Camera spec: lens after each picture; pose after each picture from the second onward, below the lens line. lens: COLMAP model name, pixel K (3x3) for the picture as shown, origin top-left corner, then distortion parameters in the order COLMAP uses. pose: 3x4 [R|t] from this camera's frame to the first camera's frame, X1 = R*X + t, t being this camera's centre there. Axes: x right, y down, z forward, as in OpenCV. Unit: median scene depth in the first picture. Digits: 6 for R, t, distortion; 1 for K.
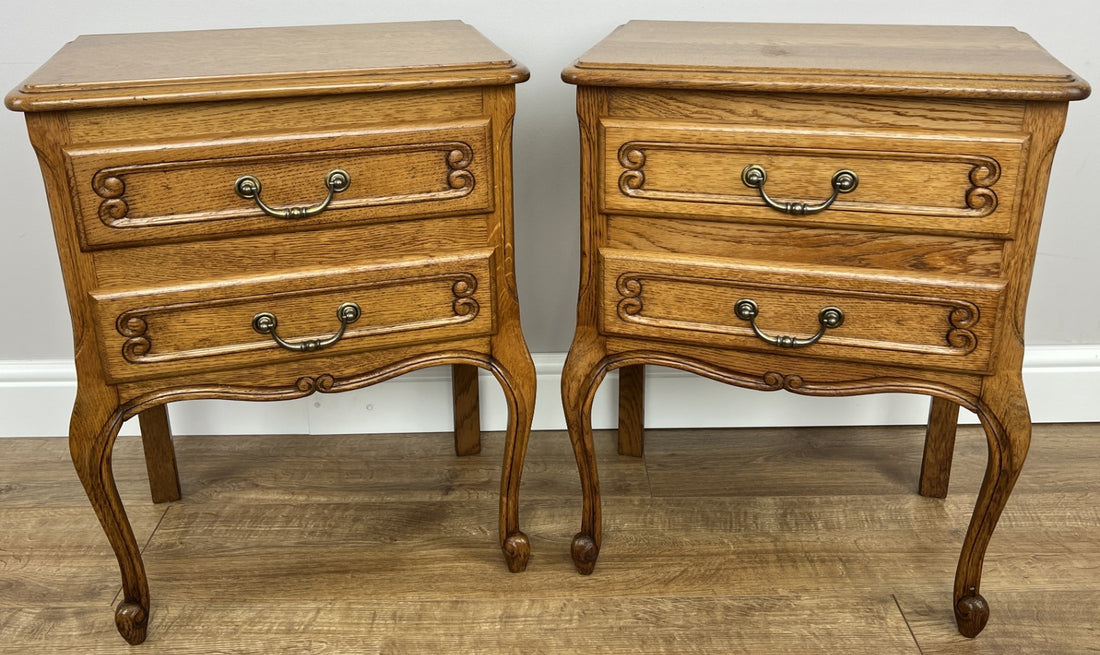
lens RADIAL K [[1000.9, 0, 540.3], [0, 1000.9, 327.8], [0, 0, 1]] dist [0.057161, -0.060746]
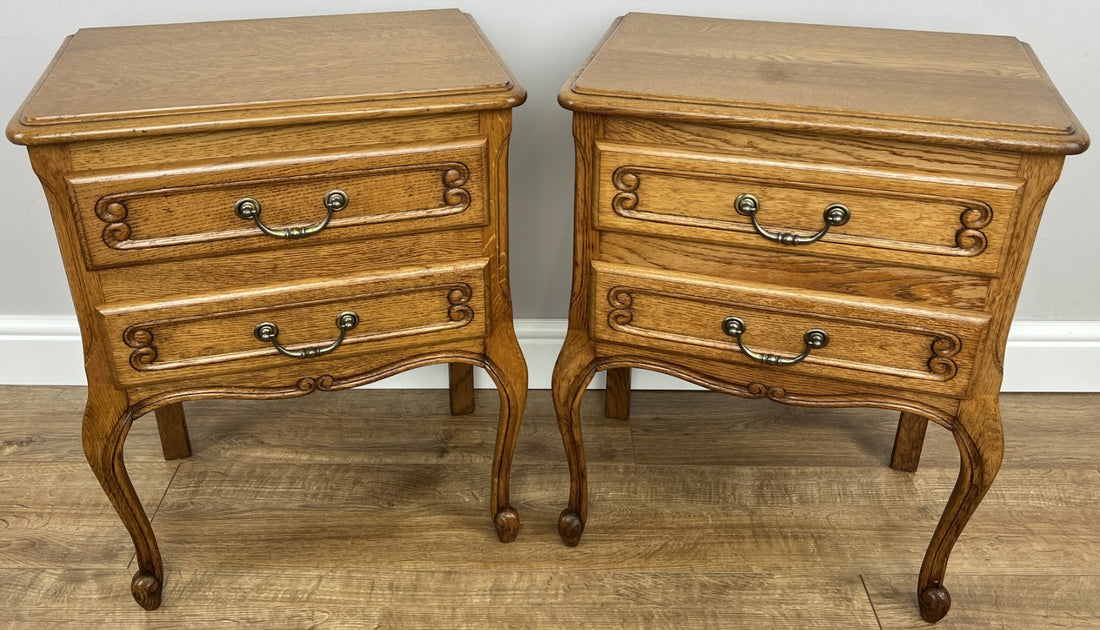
lens RADIAL K [[952.1, 0, 522.9], [0, 952.1, 309.6], [0, 0, 1]] dist [0.052583, -0.051472]
pose [[0.999772, 0.018768, -0.010147, -0.000500], [-0.017504, 0.993460, 0.112834, -0.126548], [0.012198, -0.112631, 0.993562, 0.025351]]
